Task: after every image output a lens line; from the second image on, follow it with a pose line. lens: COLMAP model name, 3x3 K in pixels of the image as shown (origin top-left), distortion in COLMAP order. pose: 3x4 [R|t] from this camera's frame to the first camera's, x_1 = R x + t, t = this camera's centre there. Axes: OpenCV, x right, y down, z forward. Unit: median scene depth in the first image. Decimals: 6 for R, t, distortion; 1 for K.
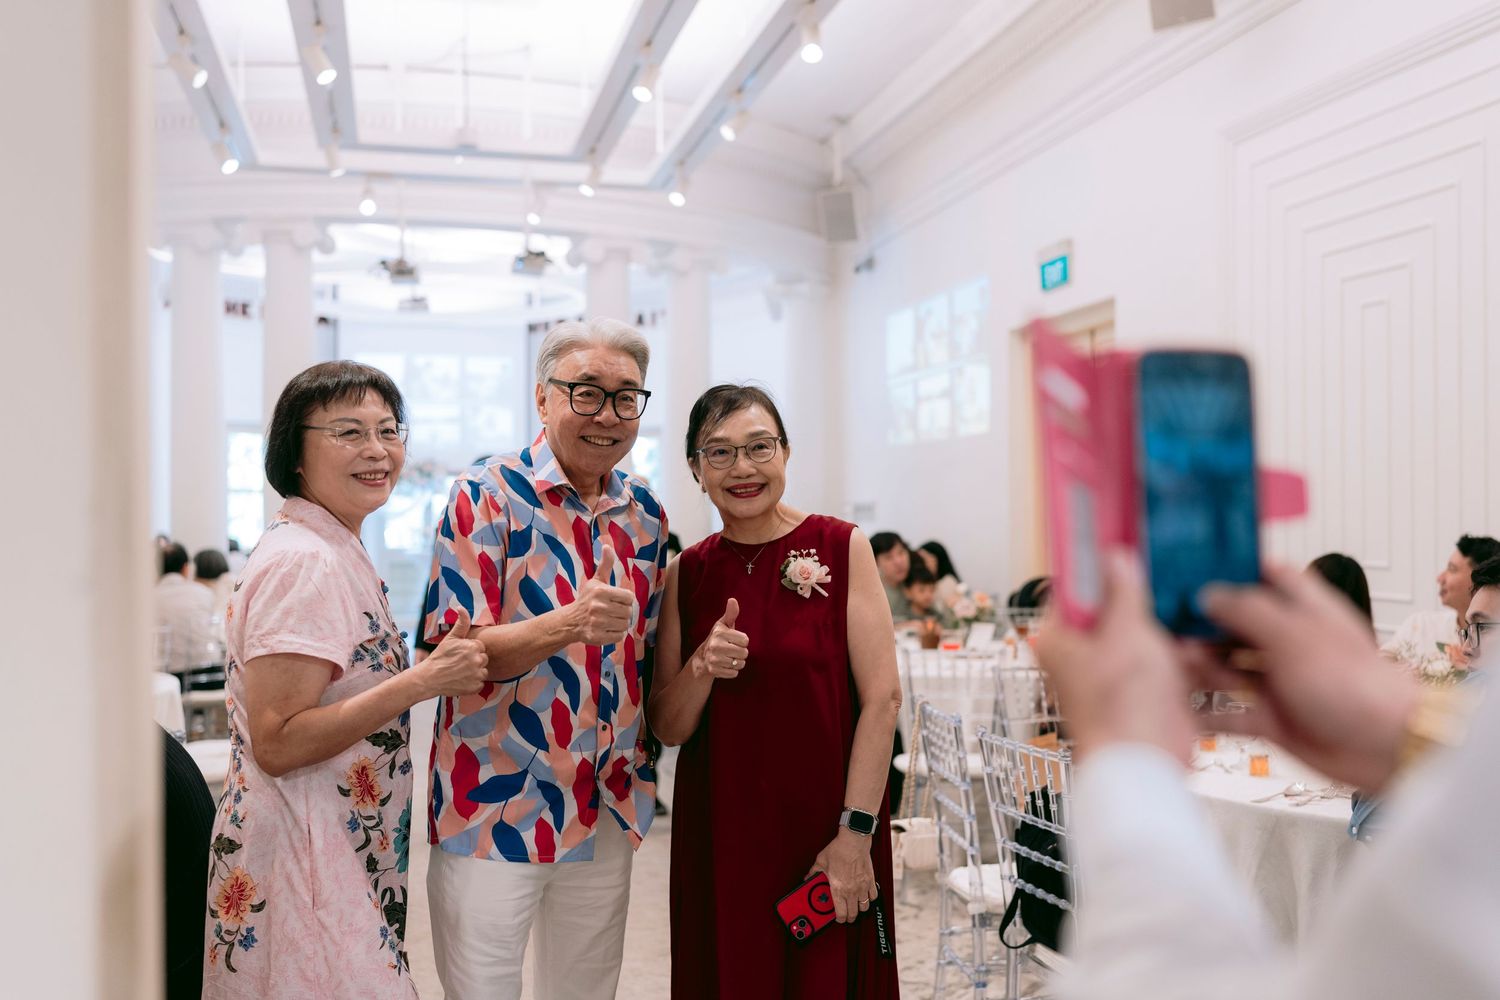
lens RADIAL K [[1394.9, 0, 752.4], [0, 1394.9, 453.6], [0, 0, 1]] dist [0.032041, -0.001165]
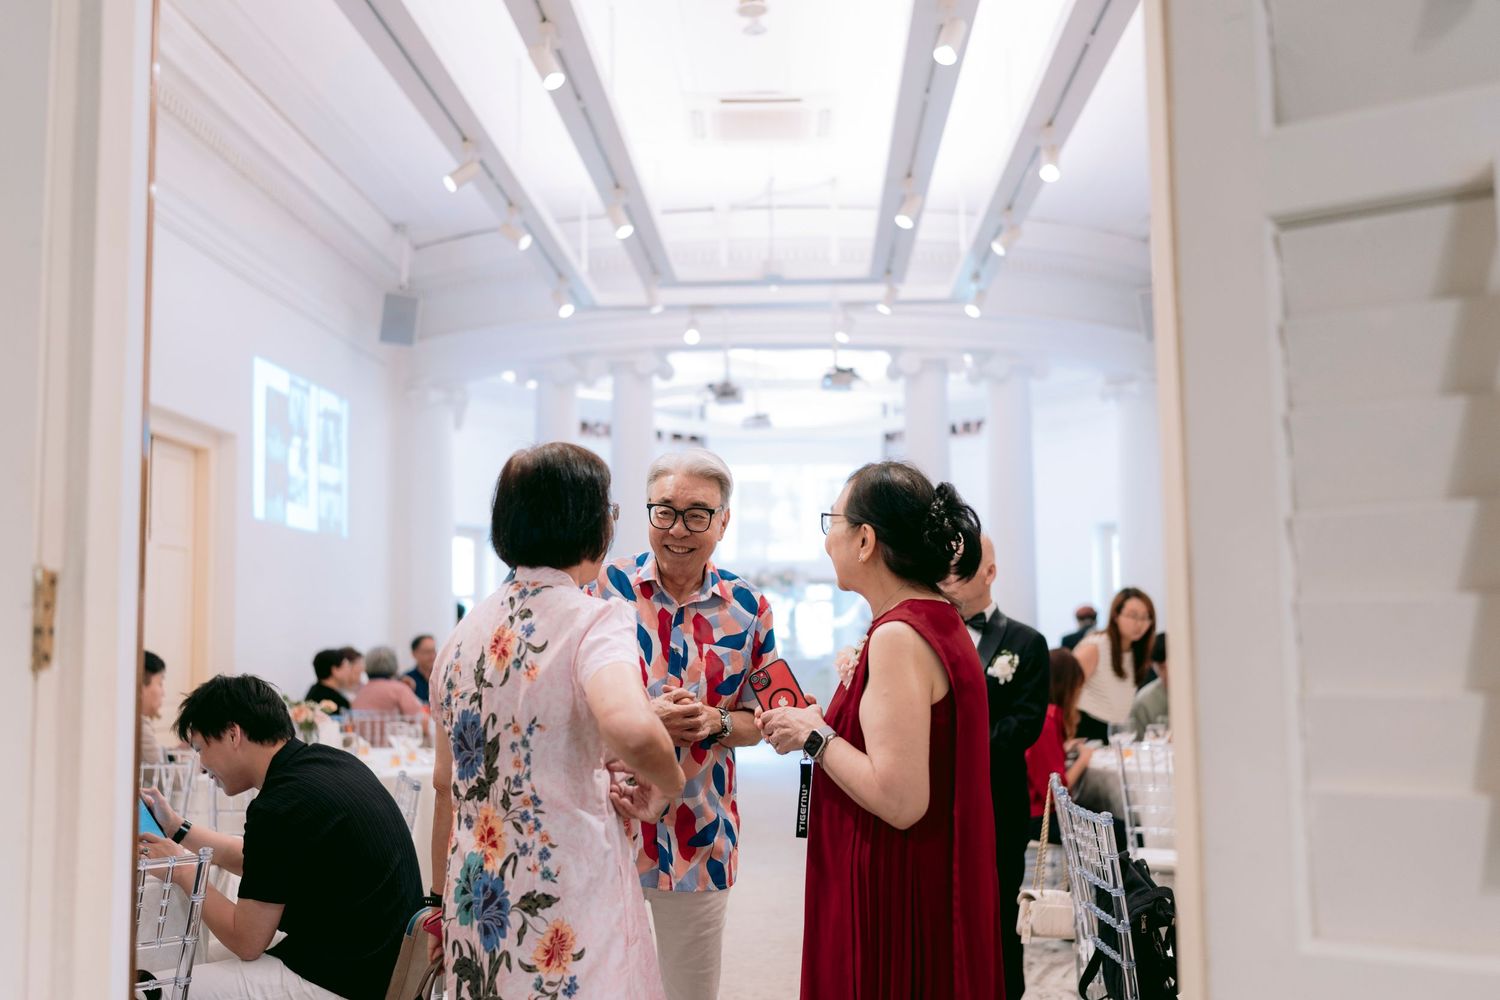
lens RADIAL K [[1455.3, 0, 747.9], [0, 1455.3, 501.4], [0, 0, 1]] dist [-0.000580, 0.006704]
pose [[0.956622, -0.026671, -0.290107, 0.096688], [0.014768, 0.998960, -0.043141, 0.001612], [0.290956, 0.036985, 0.956021, -0.069319]]
